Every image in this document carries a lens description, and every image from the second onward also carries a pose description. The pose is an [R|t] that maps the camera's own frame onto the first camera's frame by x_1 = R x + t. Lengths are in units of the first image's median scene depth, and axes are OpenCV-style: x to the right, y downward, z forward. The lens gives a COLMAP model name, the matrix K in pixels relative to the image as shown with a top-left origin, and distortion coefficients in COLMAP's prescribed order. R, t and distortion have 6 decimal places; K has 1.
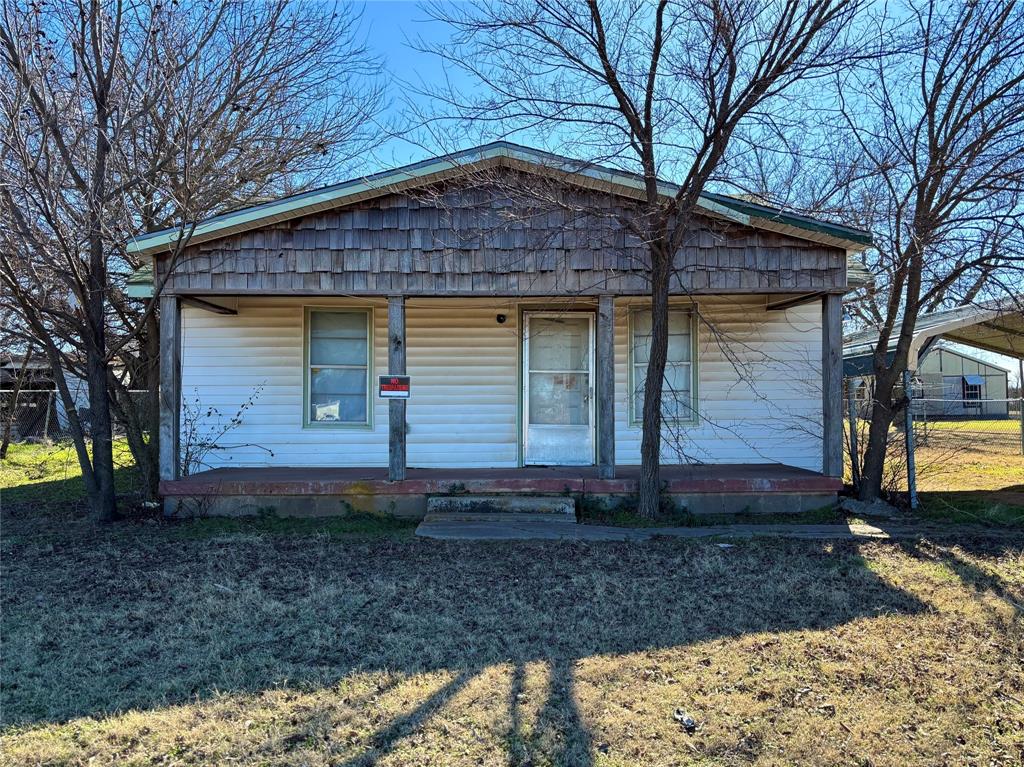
lens RADIAL K [[766.7, 0, 528.6], [0, 766.7, 386.7], [0, 0, 1]] dist [0.106379, -0.132060]
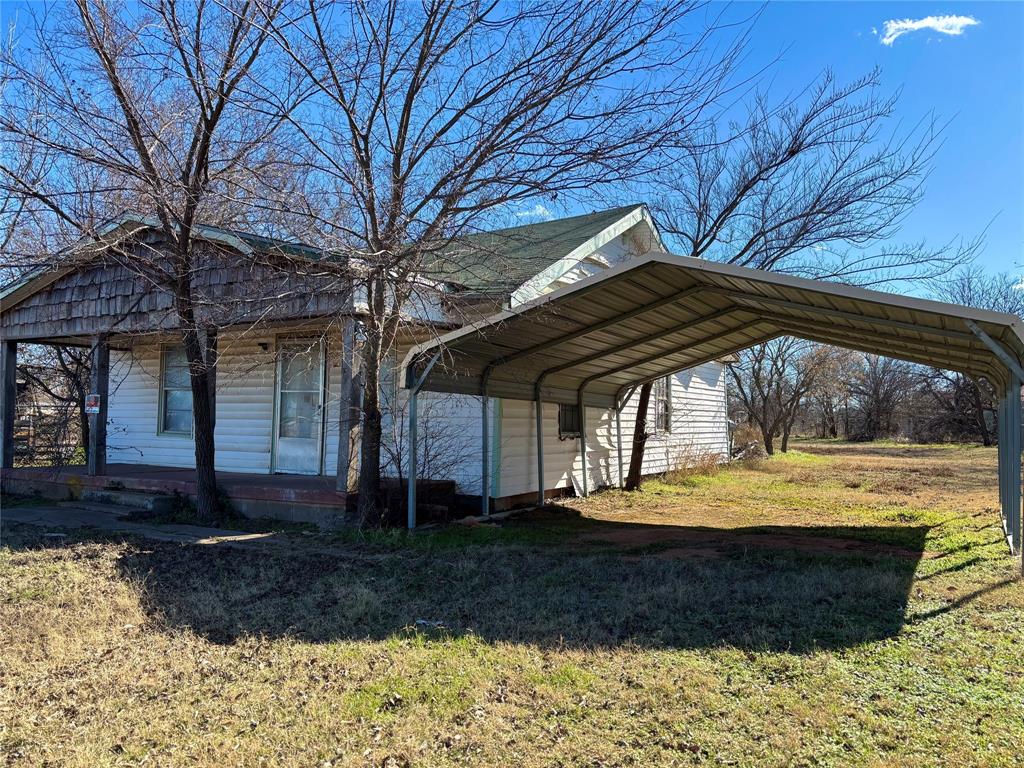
lens RADIAL K [[766.7, 0, 528.6], [0, 766.7, 387.2], [0, 0, 1]] dist [0.106379, -0.132060]
pose [[0.852298, -0.009752, -0.522966, 1.148533], [-0.005376, 0.999610, -0.027402, 0.004487], [0.523029, 0.026166, 0.851913, 0.252350]]
